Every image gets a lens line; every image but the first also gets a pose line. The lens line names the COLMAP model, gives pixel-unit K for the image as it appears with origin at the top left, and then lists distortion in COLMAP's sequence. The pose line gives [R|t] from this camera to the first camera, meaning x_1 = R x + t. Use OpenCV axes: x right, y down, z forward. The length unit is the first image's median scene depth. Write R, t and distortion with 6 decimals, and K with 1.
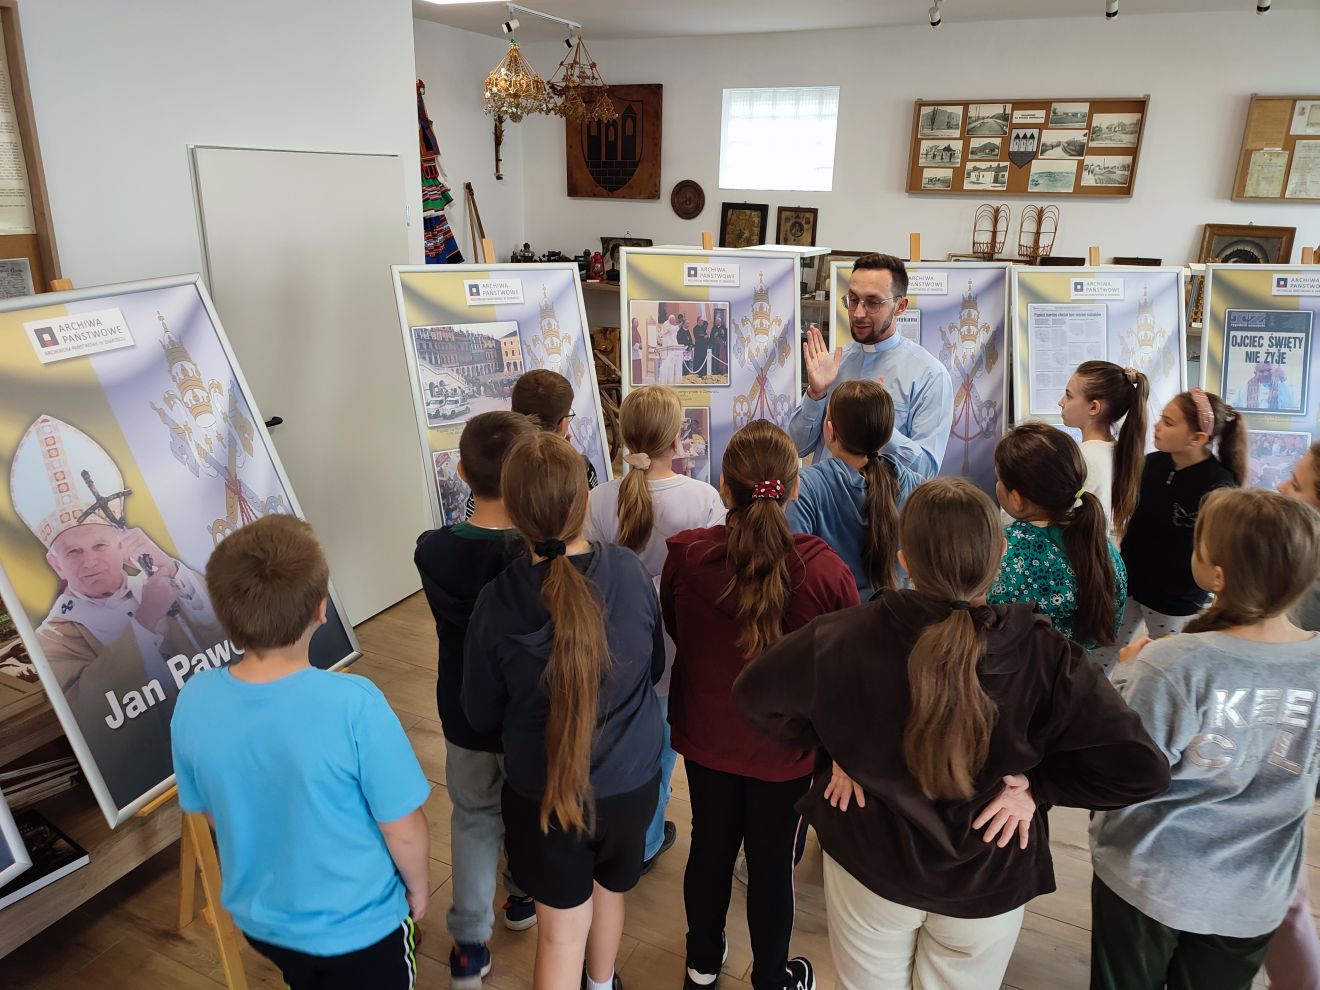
lens RADIAL K [[954.0, 0, 658.7], [0, 954.0, 495.5], [0, 0, 1]] dist [0.046046, -0.043754]
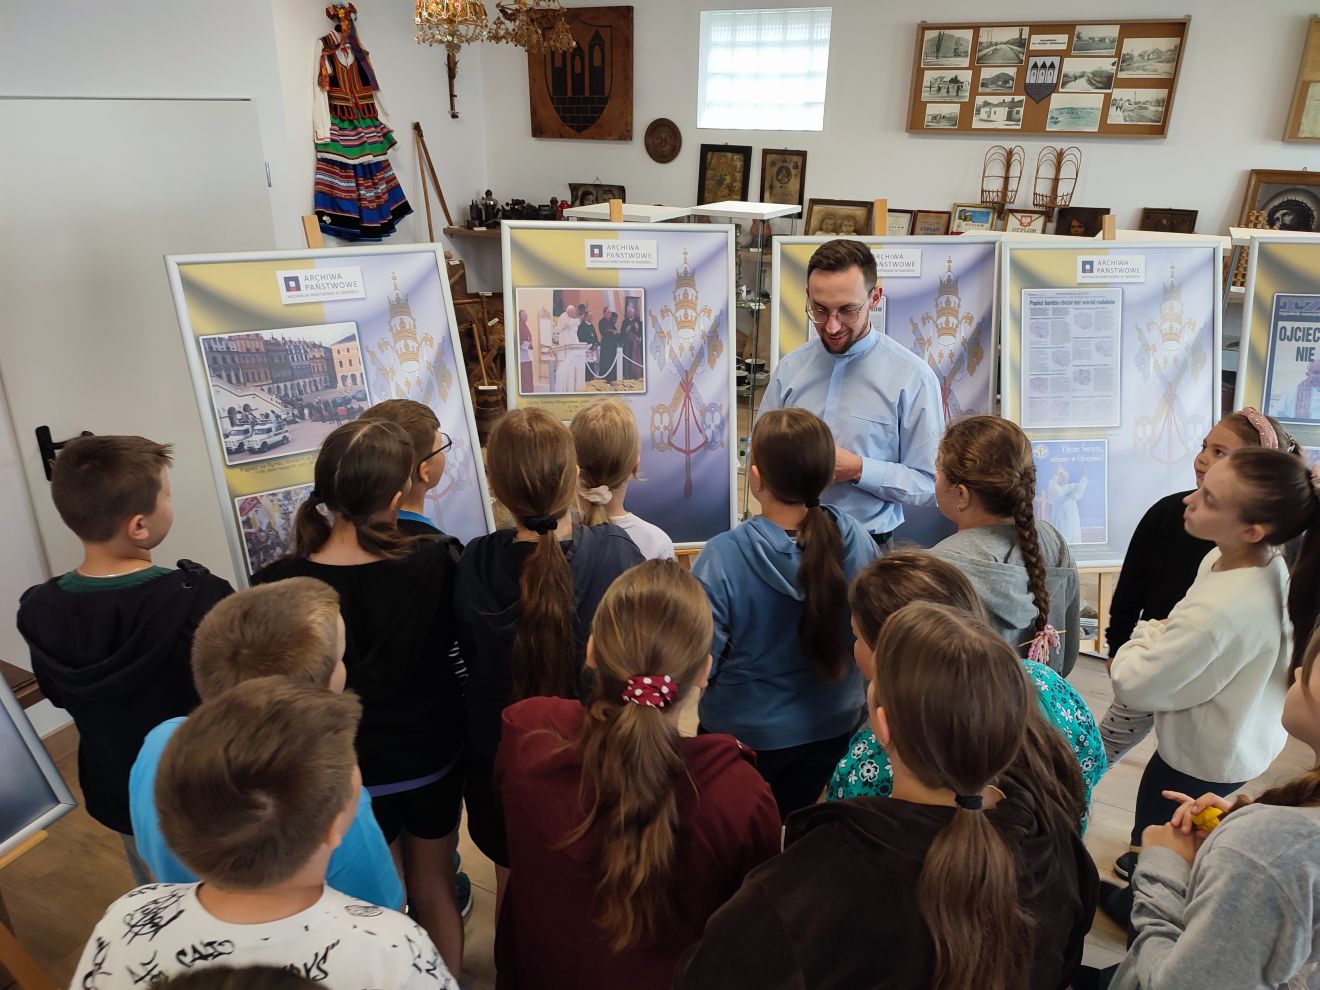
lens RADIAL K [[954.7, 0, 655.0], [0, 954.7, 499.6], [0, 0, 1]] dist [0.043385, -0.048564]
pose [[0.999627, 0.003610, -0.027087, 0.102575], [-0.001734, 0.997616, 0.068982, -0.079603], [0.027271, -0.068909, 0.997250, 0.186627]]
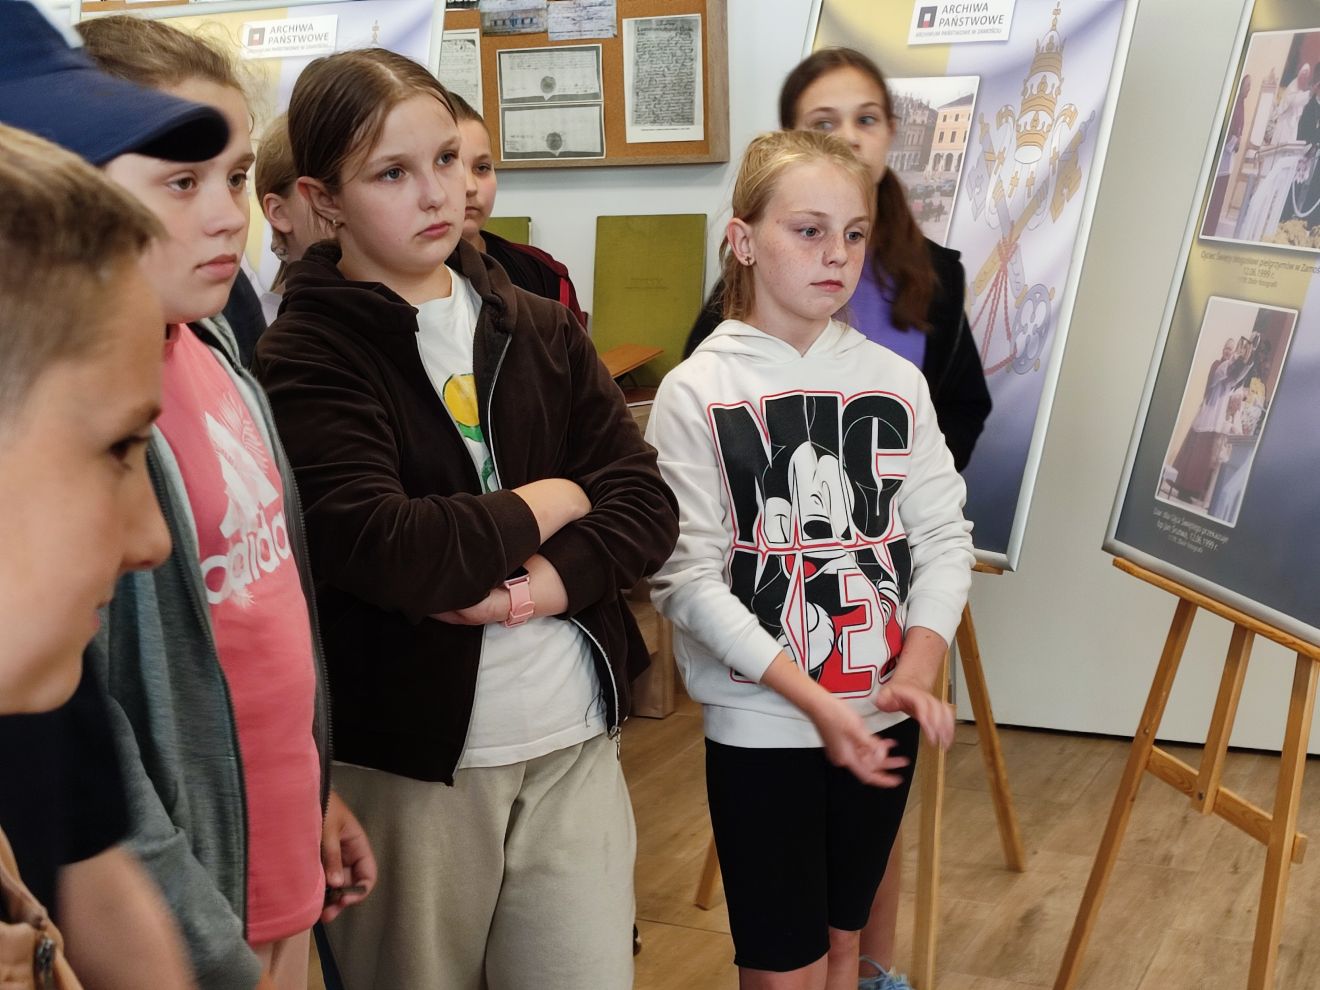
lens RADIAL K [[1944.9, 0, 660.0], [0, 1944.9, 495.0], [0, 0, 1]] dist [0.070213, -0.087371]
pose [[0.014810, 0.149113, -0.988709, 0.777298], [-0.289736, 0.947034, 0.138488, -0.058418], [0.956992, 0.284414, 0.057229, 0.732055]]
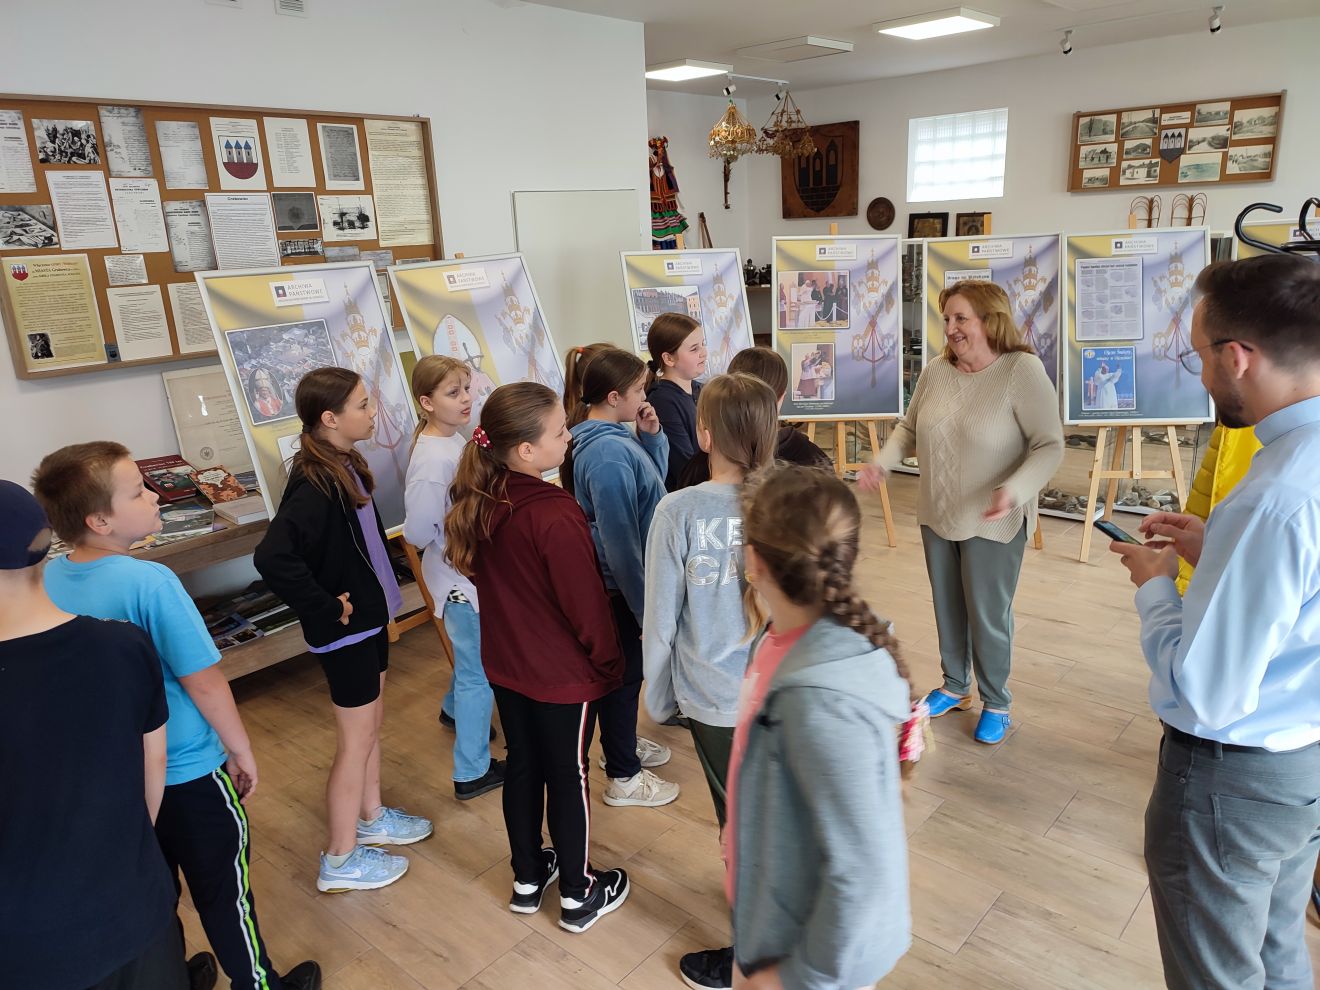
lens RADIAL K [[954.0, 0, 658.7], [0, 954.0, 495.5], [0, 0, 1]] dist [0.046046, -0.043754]
pose [[0.963589, 0.008137, -0.267265, 0.182118], [-0.018336, 0.999195, -0.035688, 0.190177], [0.266760, 0.039289, 0.962962, -0.445700]]
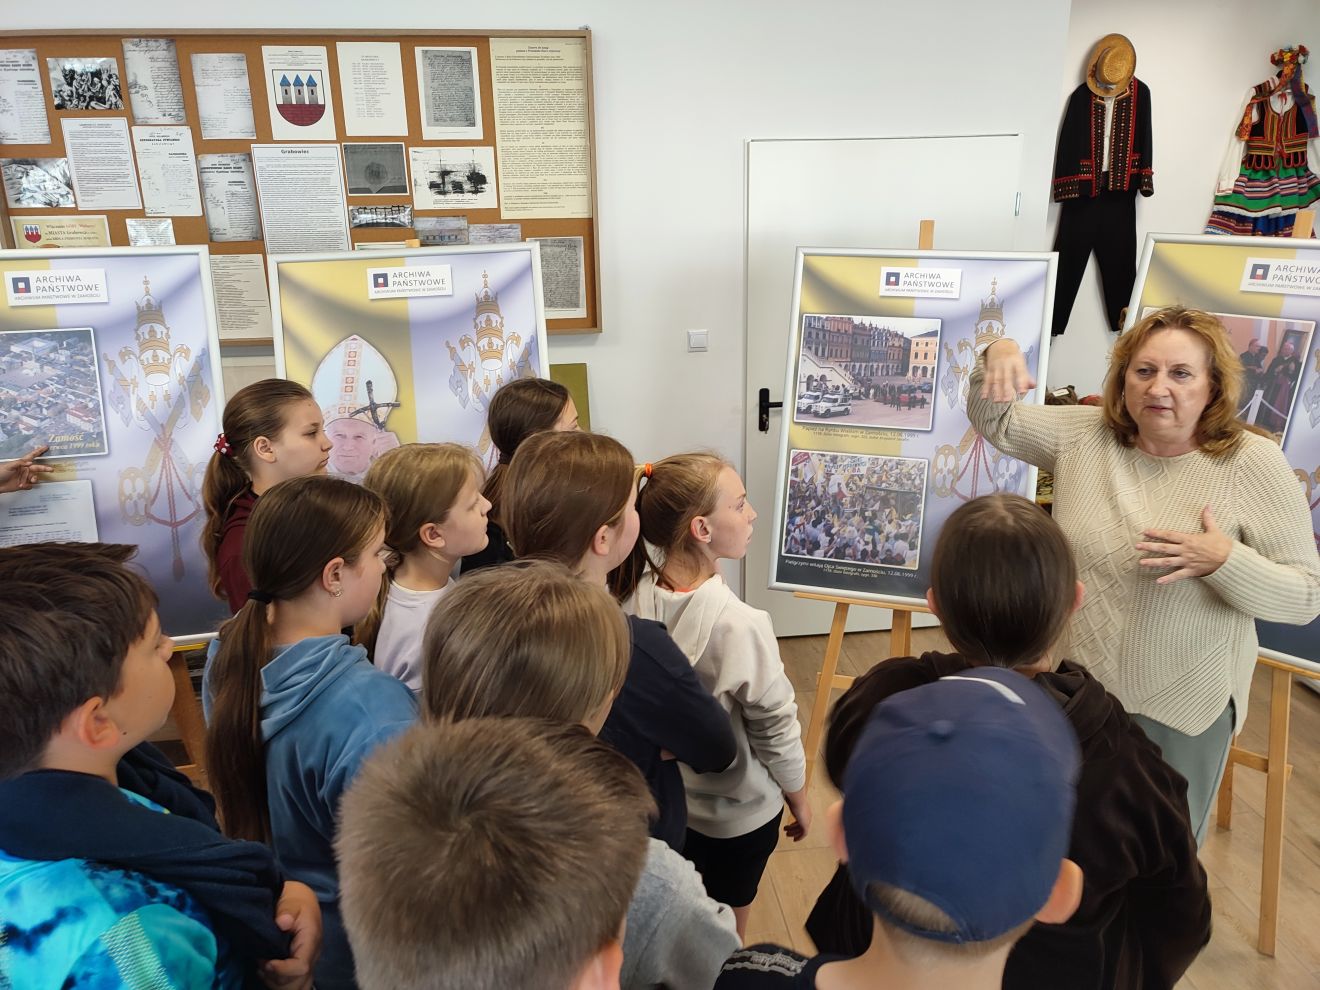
lens RADIAL K [[954.0, 0, 658.7], [0, 954.0, 495.5], [0, 0, 1]] dist [0.046046, -0.043754]
pose [[0.537337, 0.222786, -0.813409, 0.373766], [-0.238381, 0.965270, 0.106905, -0.056342], [0.808976, 0.136457, 0.571784, 0.300254]]
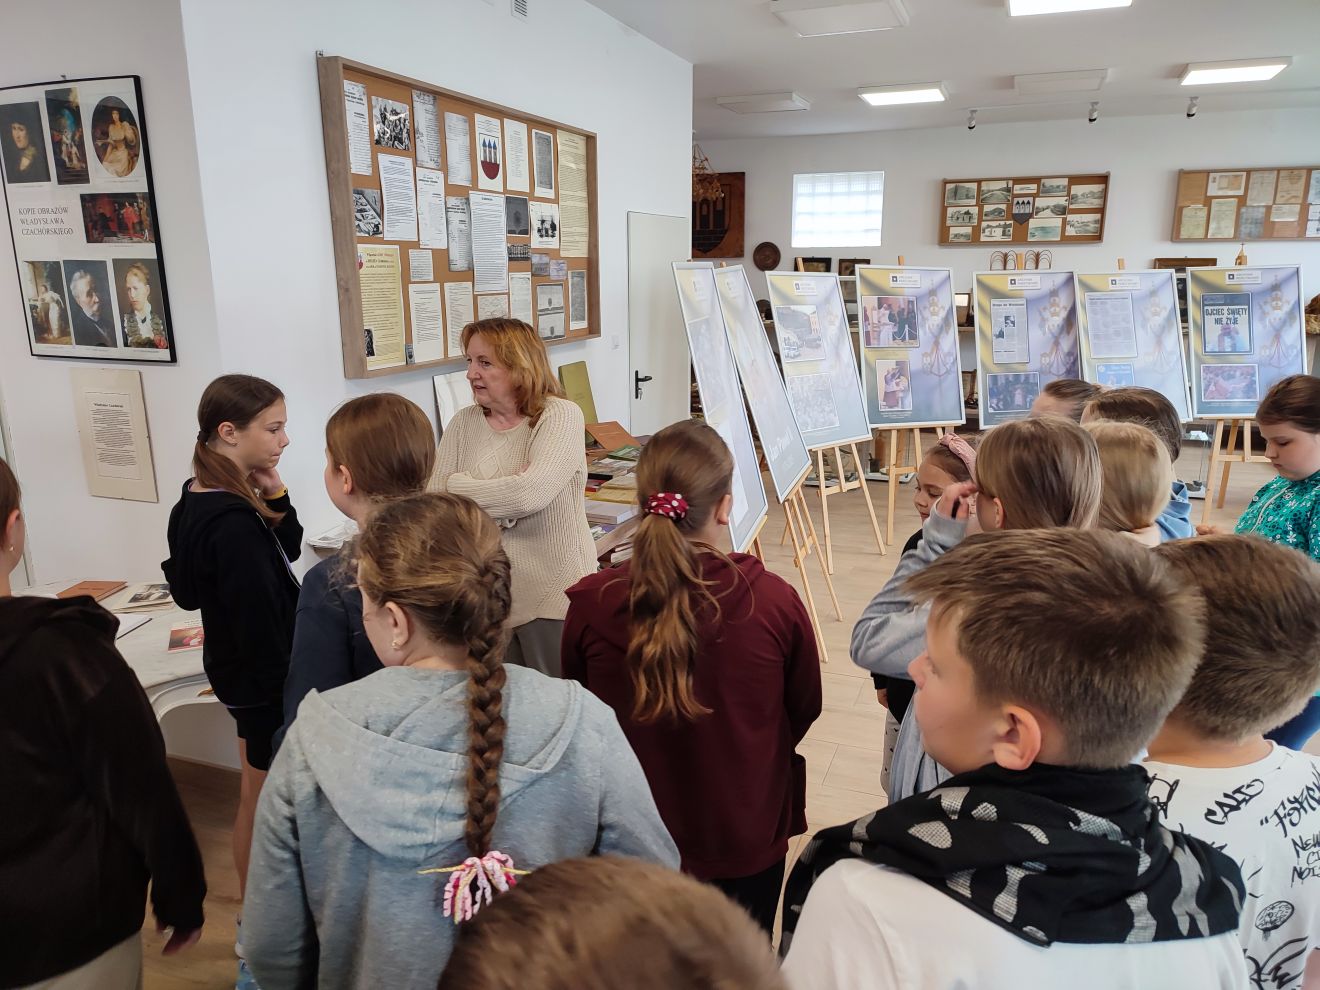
lens RADIAL K [[959.3, 0, 660.0], [0, 959.3, 495.0], [0, 0, 1]] dist [0.027713, -0.012192]
pose [[0.995389, -0.048164, 0.082956, -0.507211], [0.054875, 0.995234, -0.080611, 0.241603], [-0.078679, 0.084791, 0.993288, -0.567810]]
